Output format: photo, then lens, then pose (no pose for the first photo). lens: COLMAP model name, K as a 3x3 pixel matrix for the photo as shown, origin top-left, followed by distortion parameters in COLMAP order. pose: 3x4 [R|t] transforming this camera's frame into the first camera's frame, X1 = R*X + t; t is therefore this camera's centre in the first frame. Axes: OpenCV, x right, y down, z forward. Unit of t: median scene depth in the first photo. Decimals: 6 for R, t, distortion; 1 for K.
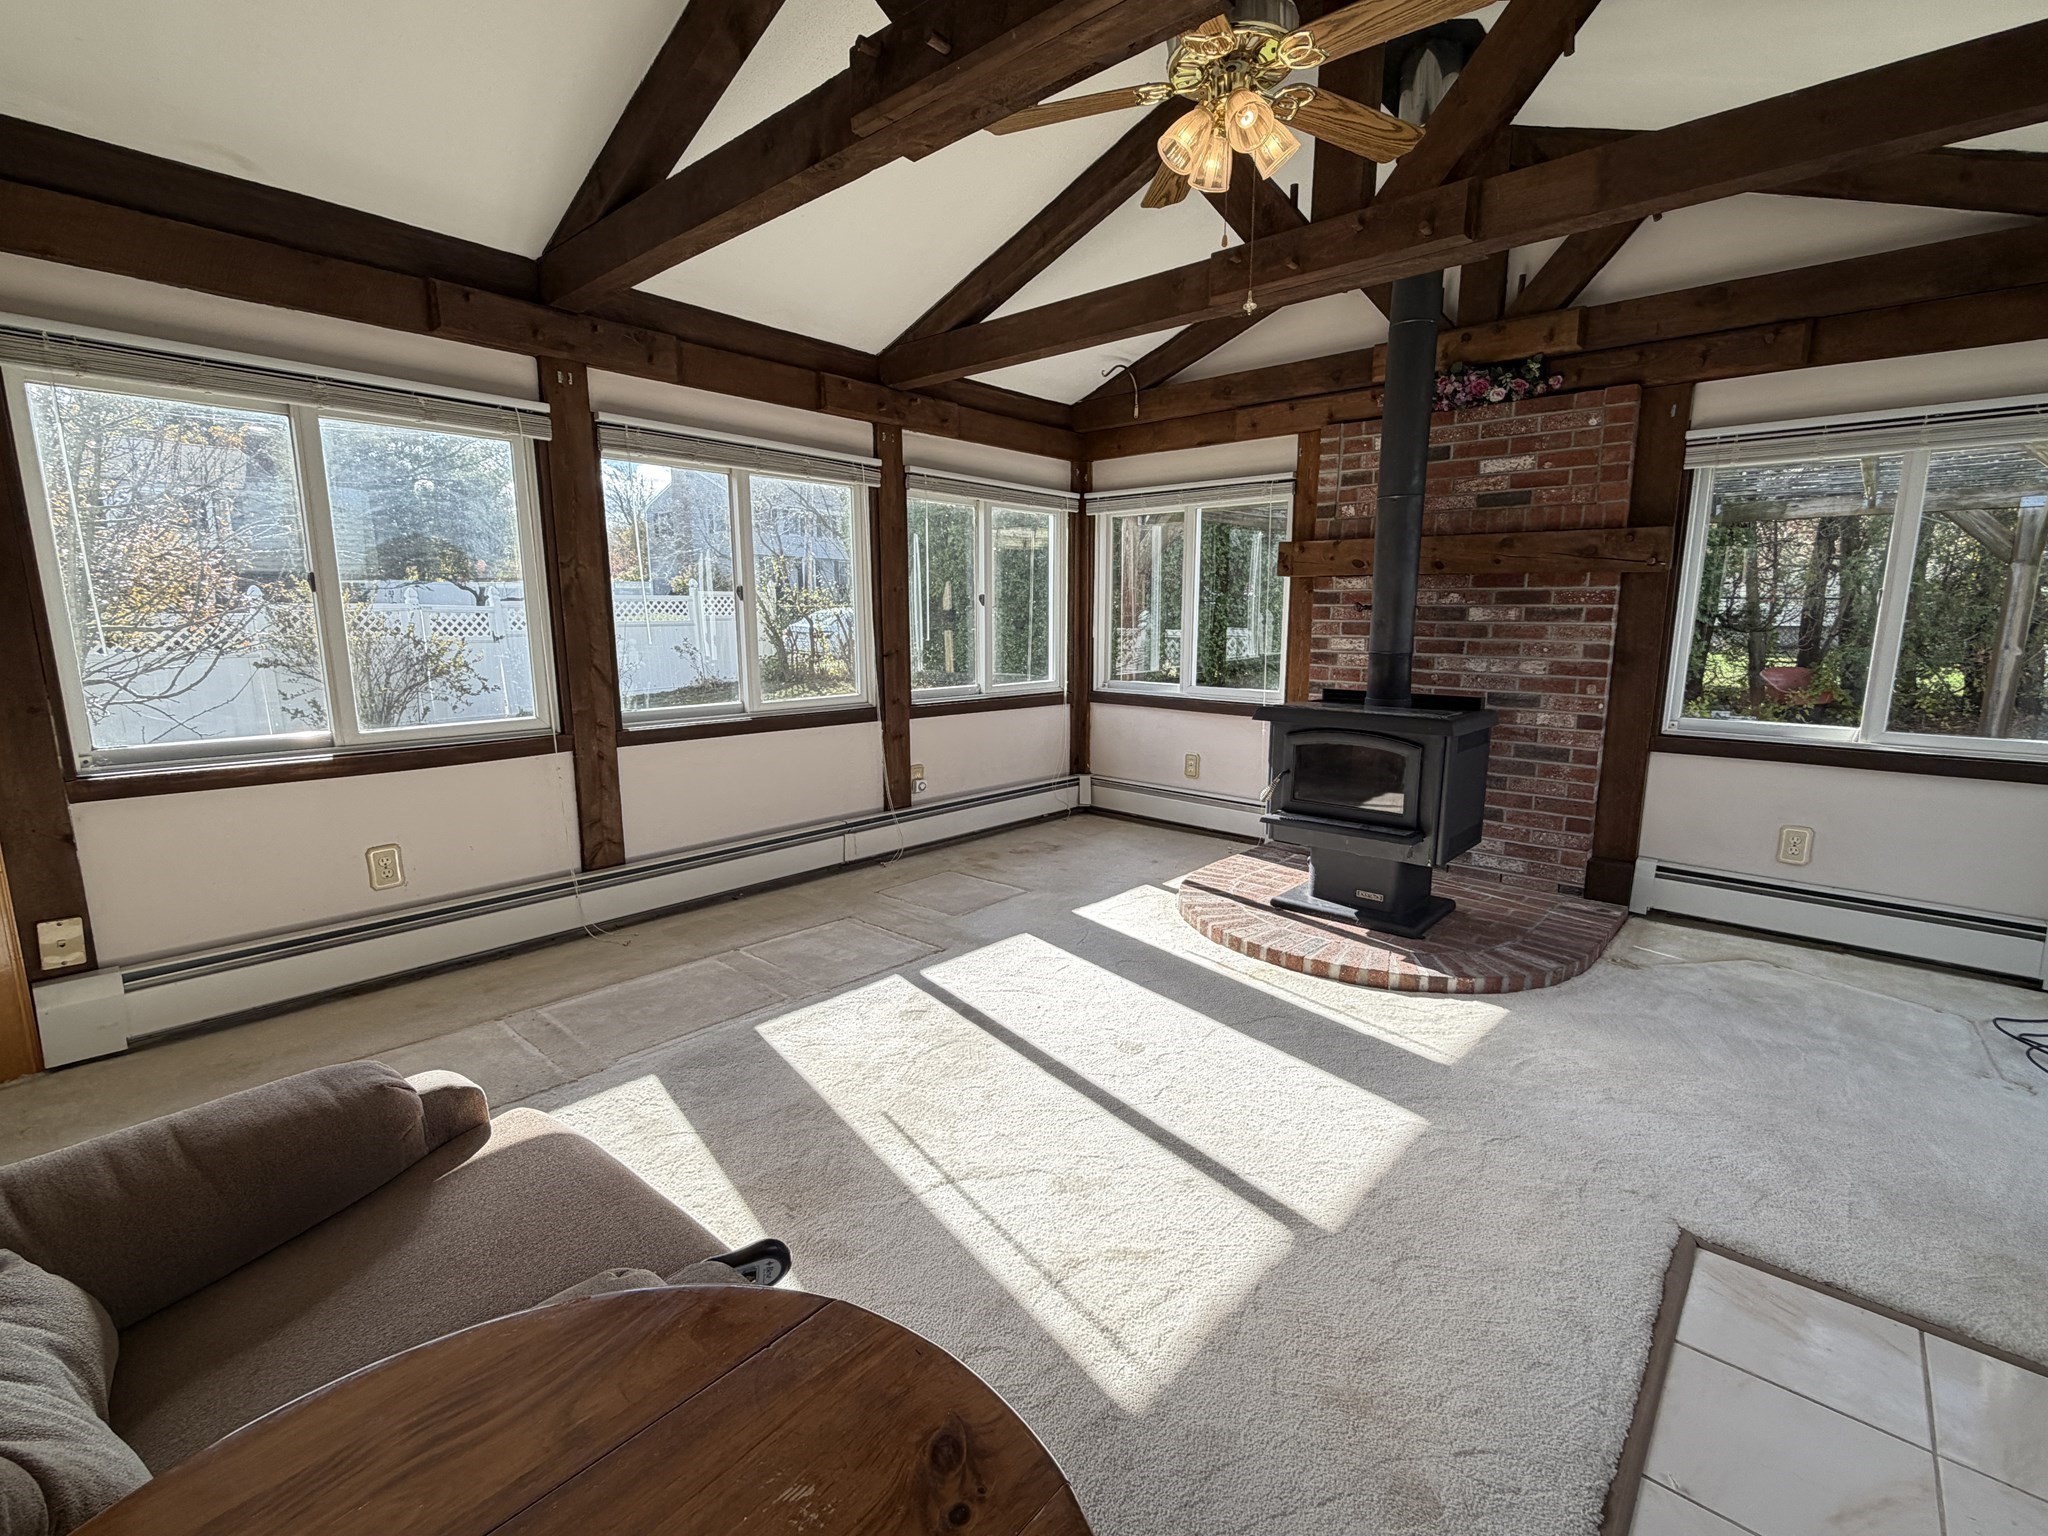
lens RADIAL K [[921.9, 0, 1033.1], [0, 921.9, 778.1], [0, 0, 1]] dist [-0.001363, -0.000011]
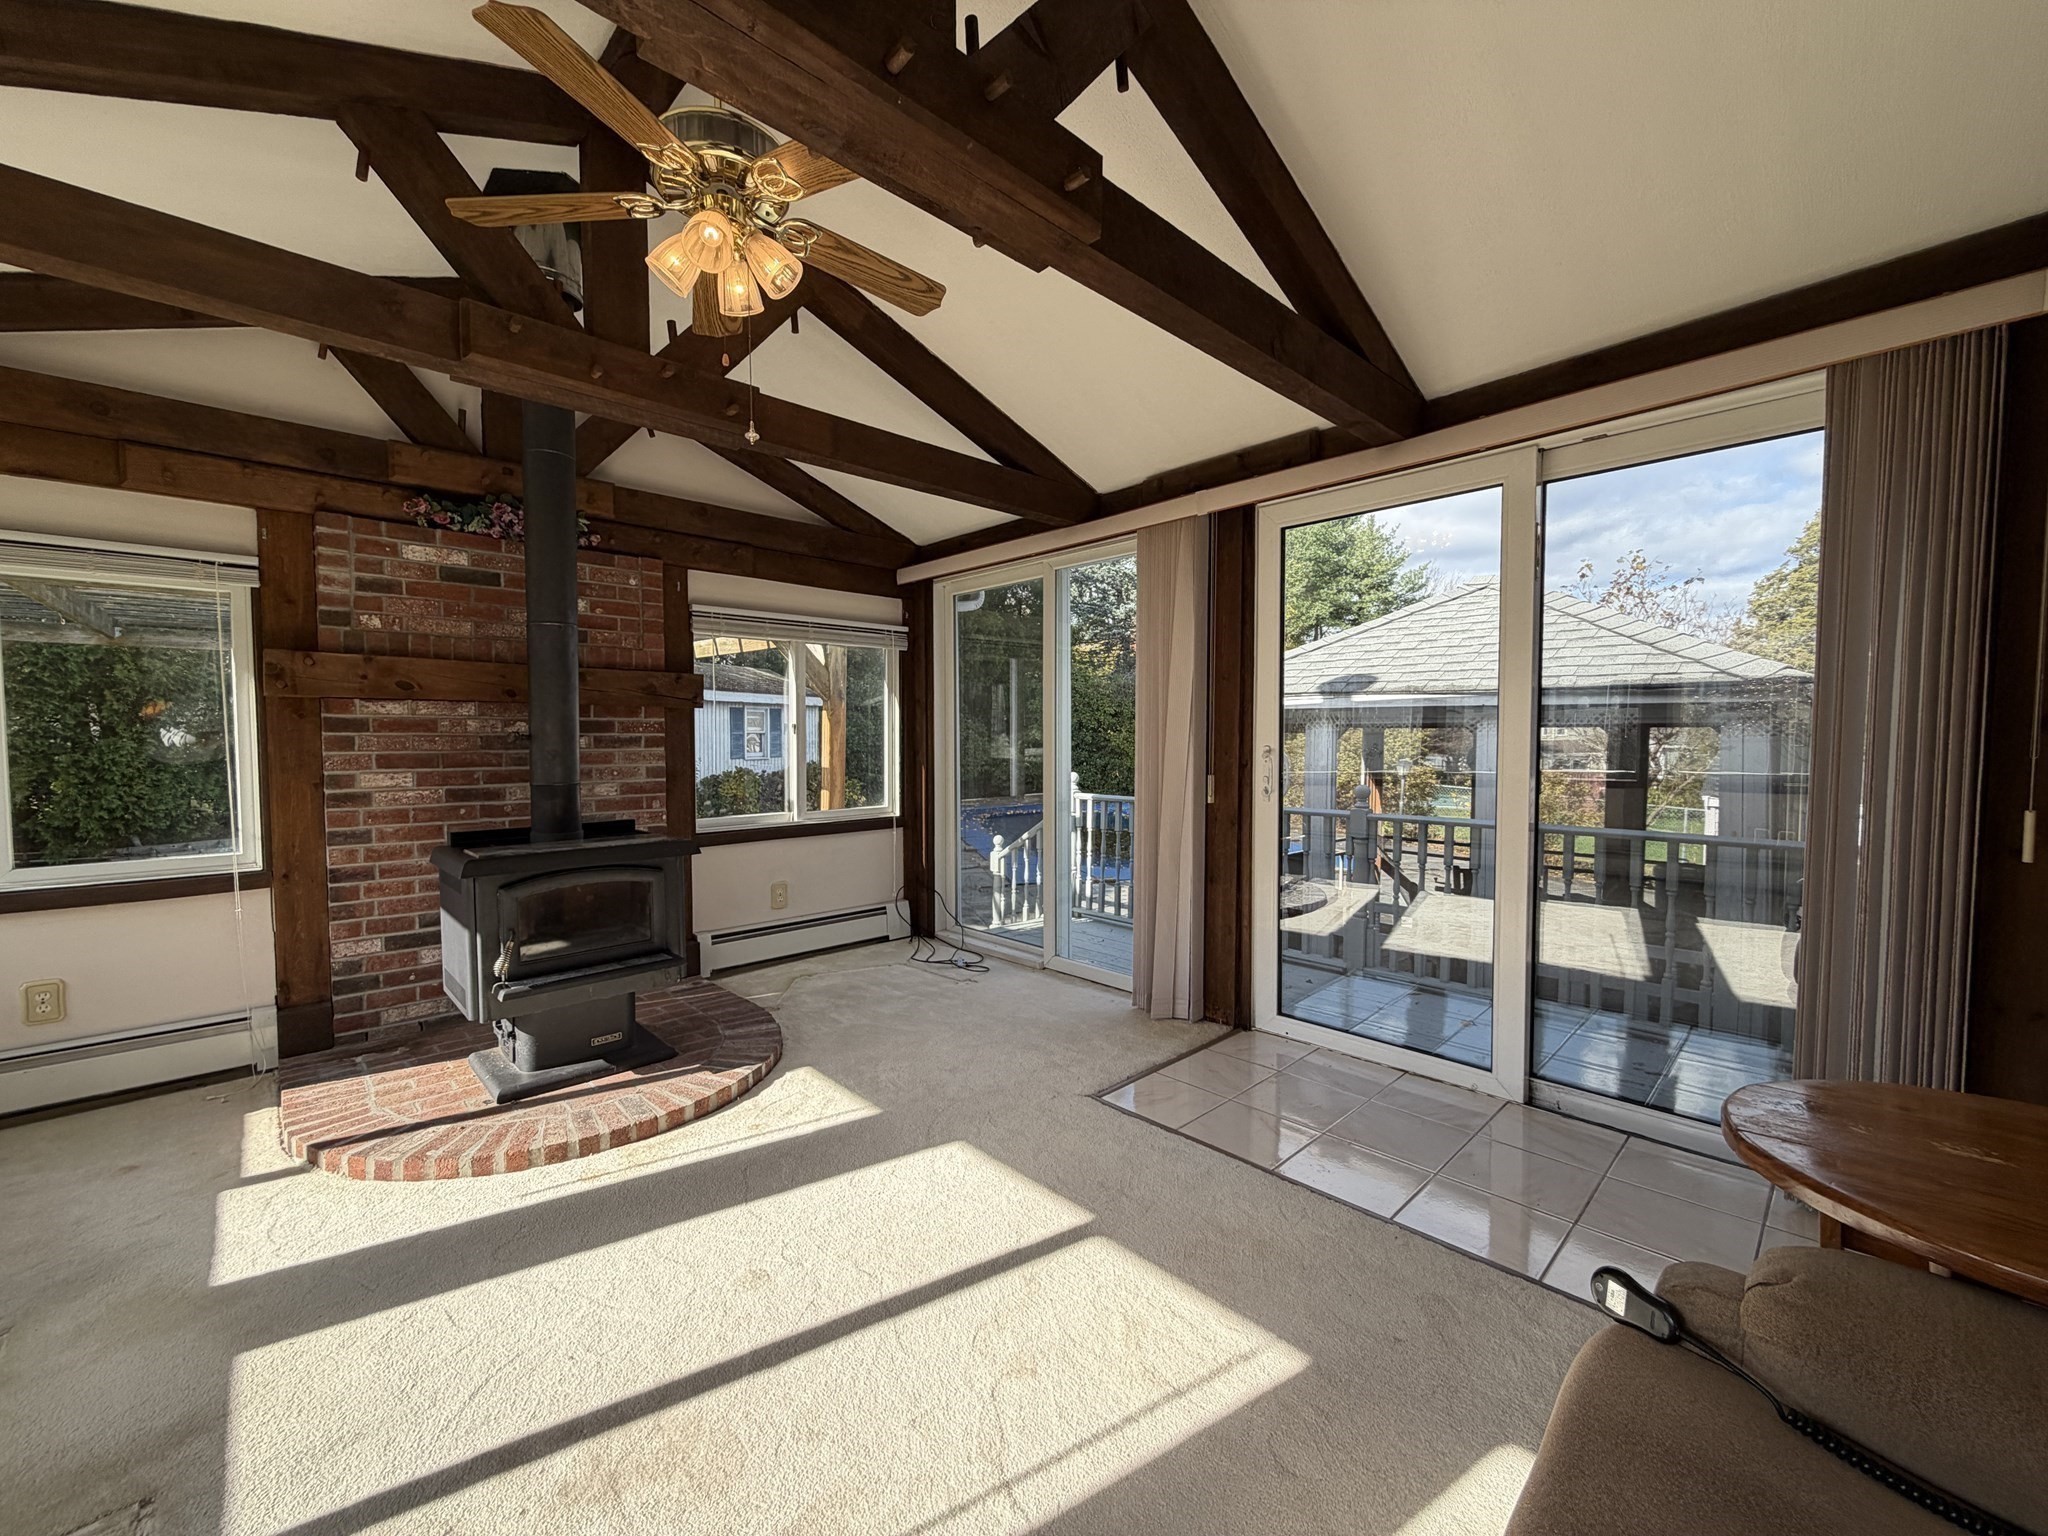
lens RADIAL K [[831.3, 0, 988.4], [0, 831.3, 775.5], [0, 0, 1]] dist [-0.002729, 0.000266]
pose [[0.087325, -0.051272, 0.994860, -0.416605], [0.180657, 0.982930, 0.034800, -0.092866], [-0.979662, 0.176690, 0.095097, 0.476976]]
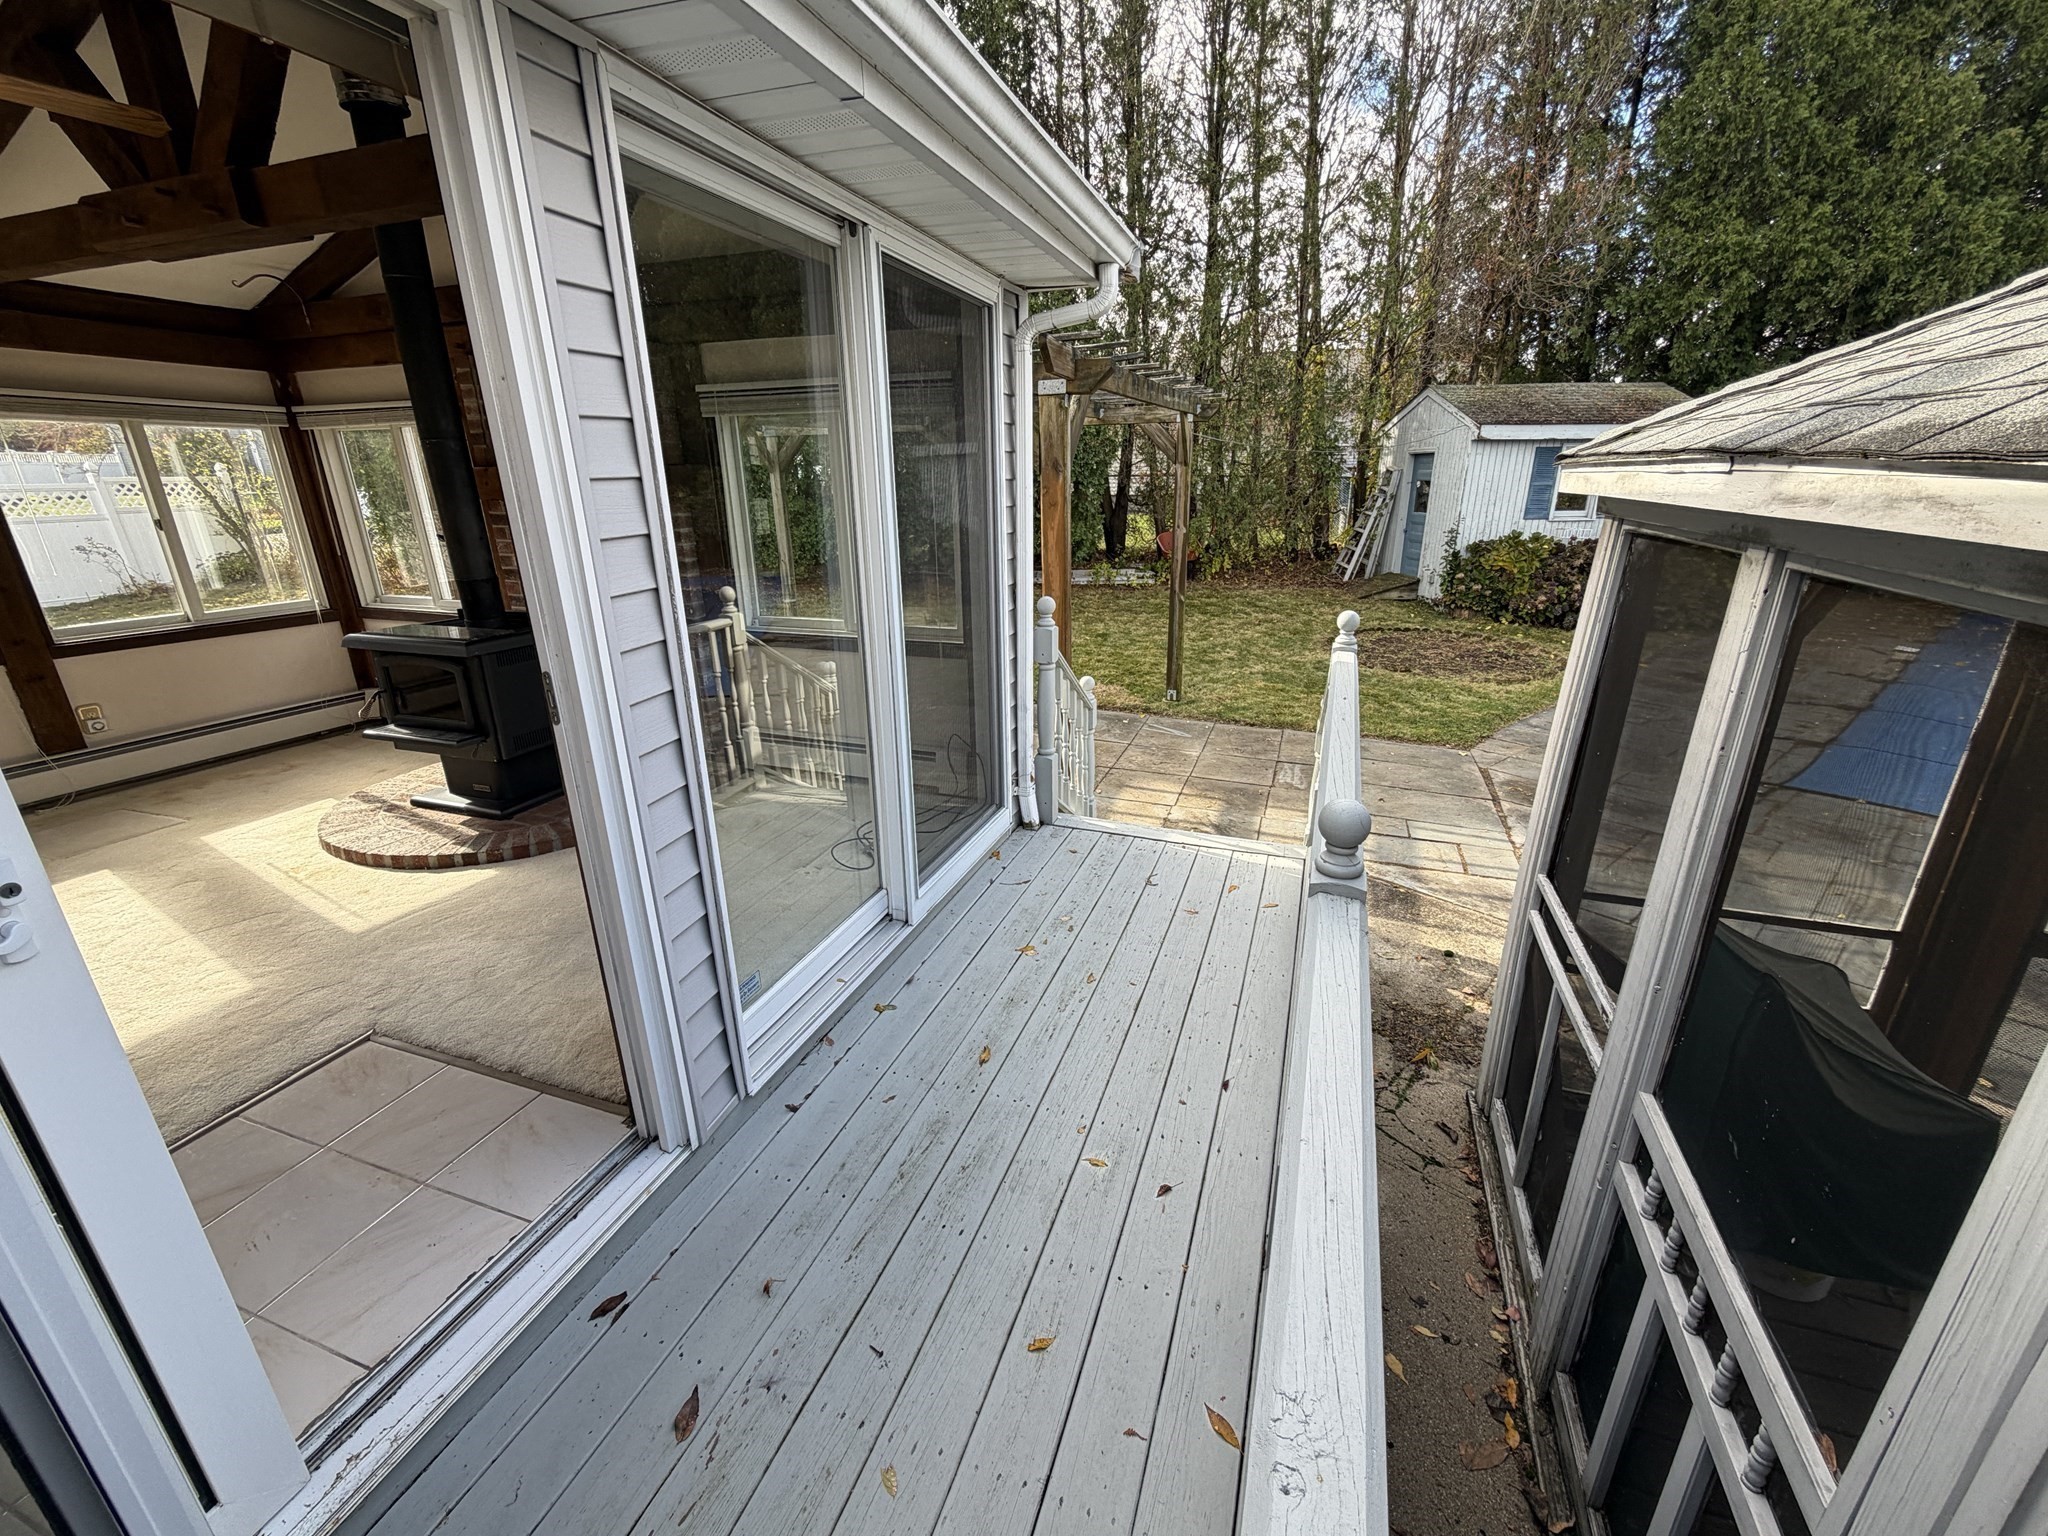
lens RADIAL K [[831.3, 0, 1029.8], [0, 831.3, 769.3], [0, 0, 1]] dist [-0.002729, 0.000266]
pose [[0.920622, -0.140413, 0.364333, 0.620935], [0.081692, 0.981717, 0.171928, -0.022467], [-0.381813, -0.128517, 0.915261, -0.255796]]
